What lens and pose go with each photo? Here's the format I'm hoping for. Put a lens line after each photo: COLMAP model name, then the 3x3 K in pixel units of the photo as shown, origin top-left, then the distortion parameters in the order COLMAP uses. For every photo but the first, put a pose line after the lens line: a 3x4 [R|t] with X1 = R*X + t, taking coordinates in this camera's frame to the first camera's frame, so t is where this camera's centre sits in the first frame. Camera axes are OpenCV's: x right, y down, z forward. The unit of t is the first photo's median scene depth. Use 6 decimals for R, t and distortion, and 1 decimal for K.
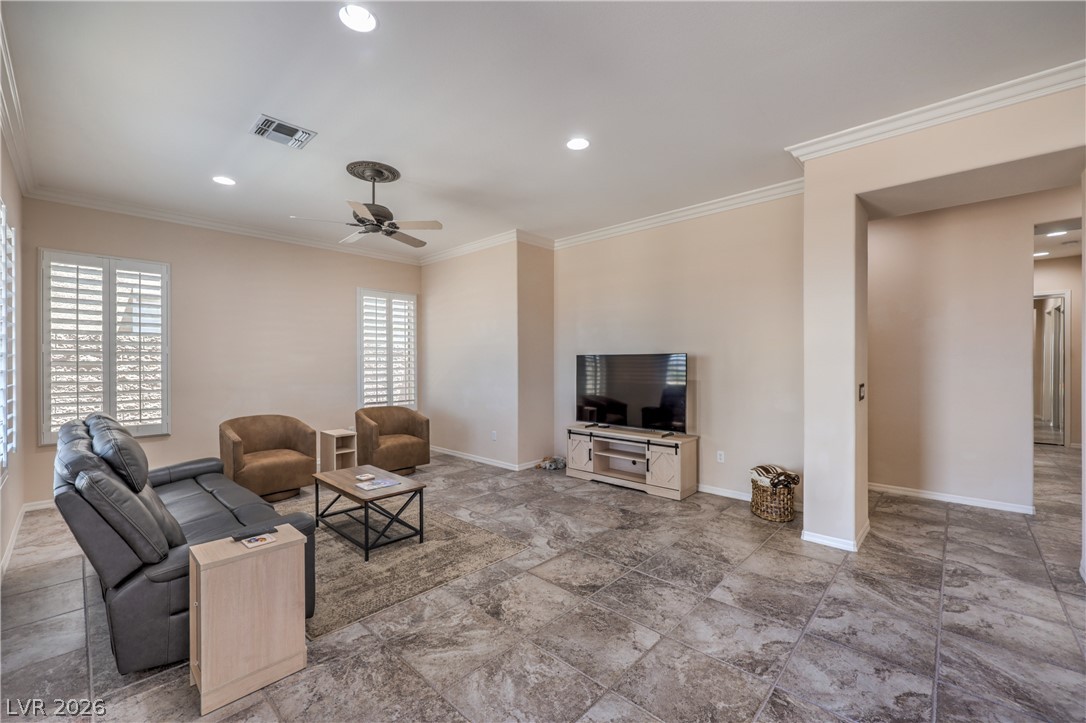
lens RADIAL K [[441.6, 0, 541.4], [0, 441.6, 365.7], [0, 0, 1]] dist [-0.000965, -0.000157]
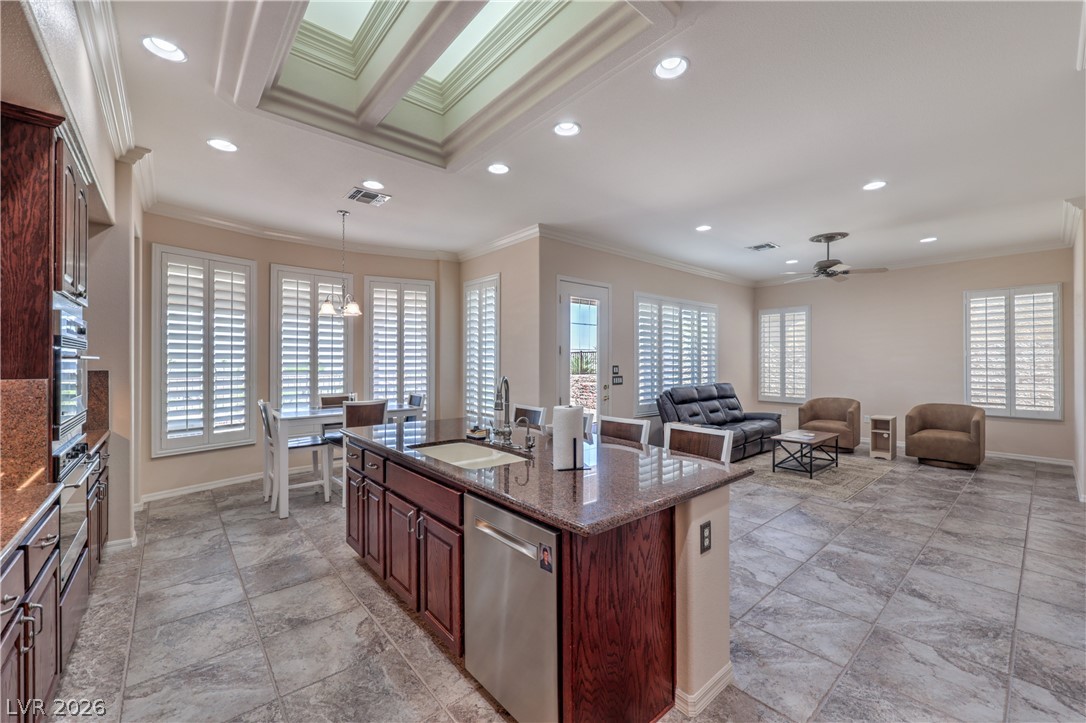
lens RADIAL K [[437.2, 0, 548.1], [0, 437.2, 360.4], [0, 0, 1]] dist [-0.000858, -0.000144]
pose [[-0.101776, -0.001922, -0.994805, 1.206980], [-0.004650, 0.999988, -0.001456, -0.011317], [0.994796, 0.004477, -0.101784, 0.203813]]
